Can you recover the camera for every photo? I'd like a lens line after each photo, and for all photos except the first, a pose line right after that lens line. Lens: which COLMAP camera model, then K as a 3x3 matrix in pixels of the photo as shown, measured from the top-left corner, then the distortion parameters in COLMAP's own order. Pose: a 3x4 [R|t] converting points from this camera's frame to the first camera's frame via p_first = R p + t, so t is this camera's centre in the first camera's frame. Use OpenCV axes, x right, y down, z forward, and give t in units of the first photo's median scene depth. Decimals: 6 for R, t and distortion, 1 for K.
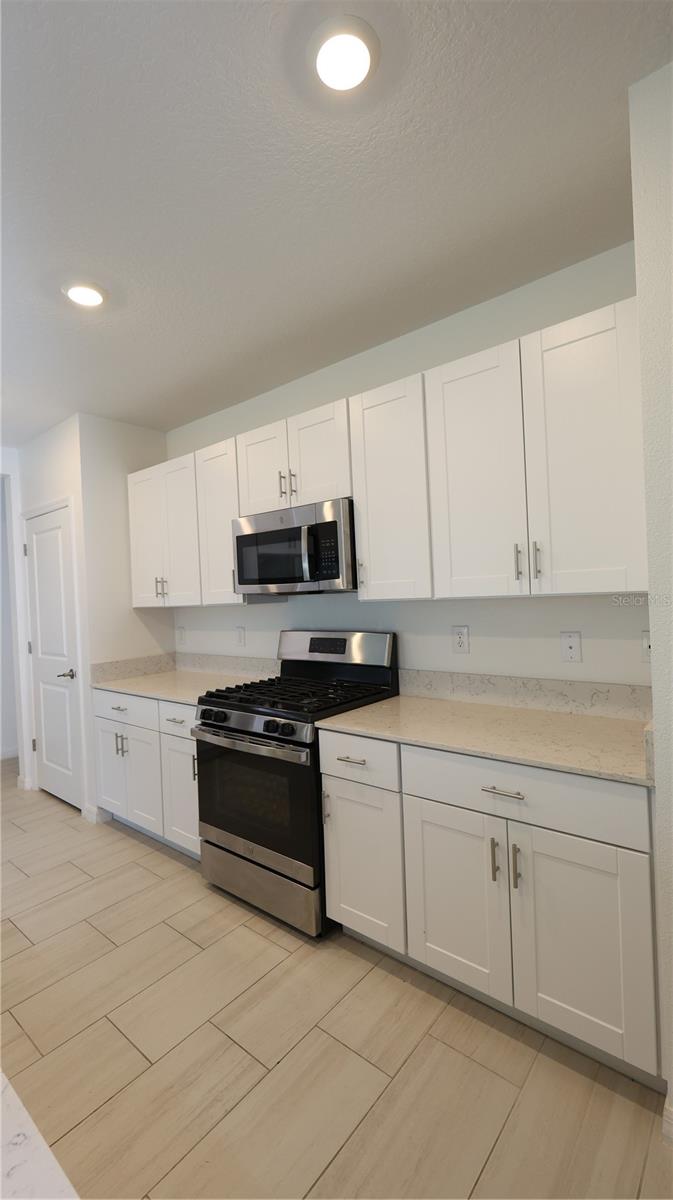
lens RADIAL K [[525.7, 0, 331.2], [0, 525.7, 599.7], [0, 0, 1]] dist [0.011357, -0.000286]
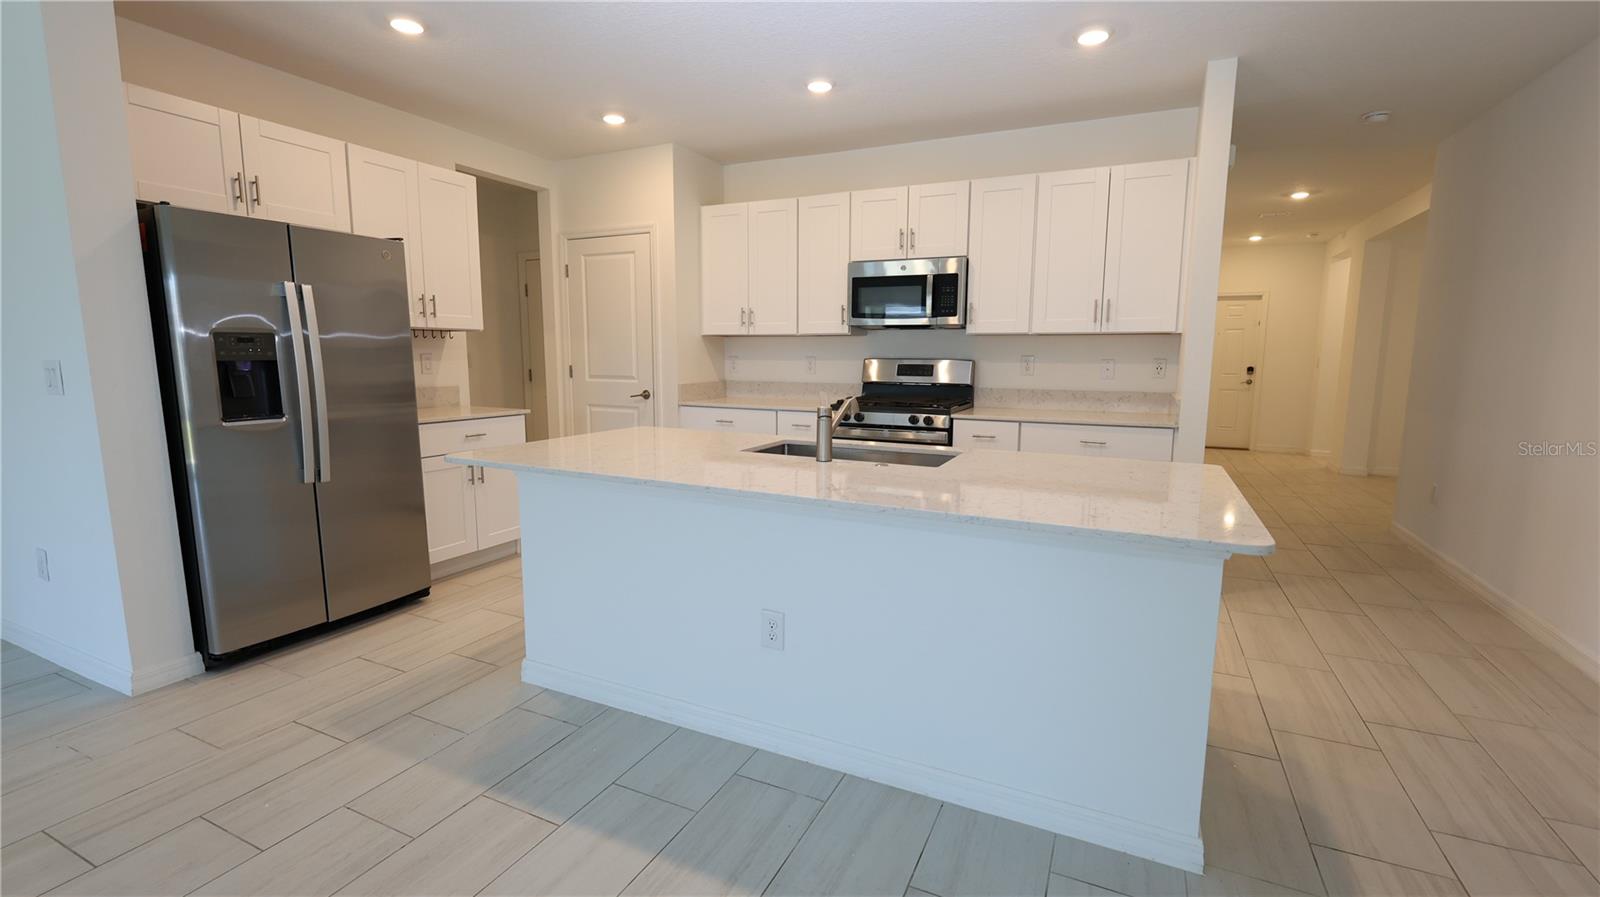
lens RADIAL K [[693.7, 0, 815.1], [0, 693.7, 442.9], [0, 0, 1]] dist [-0.000884, -0.000253]
pose [[0.963690, 0.012044, 0.266752, -0.770963], [-0.042973, 0.992956, 0.110413, 0.097911], [-0.263544, -0.117867, 0.957419, -0.634109]]
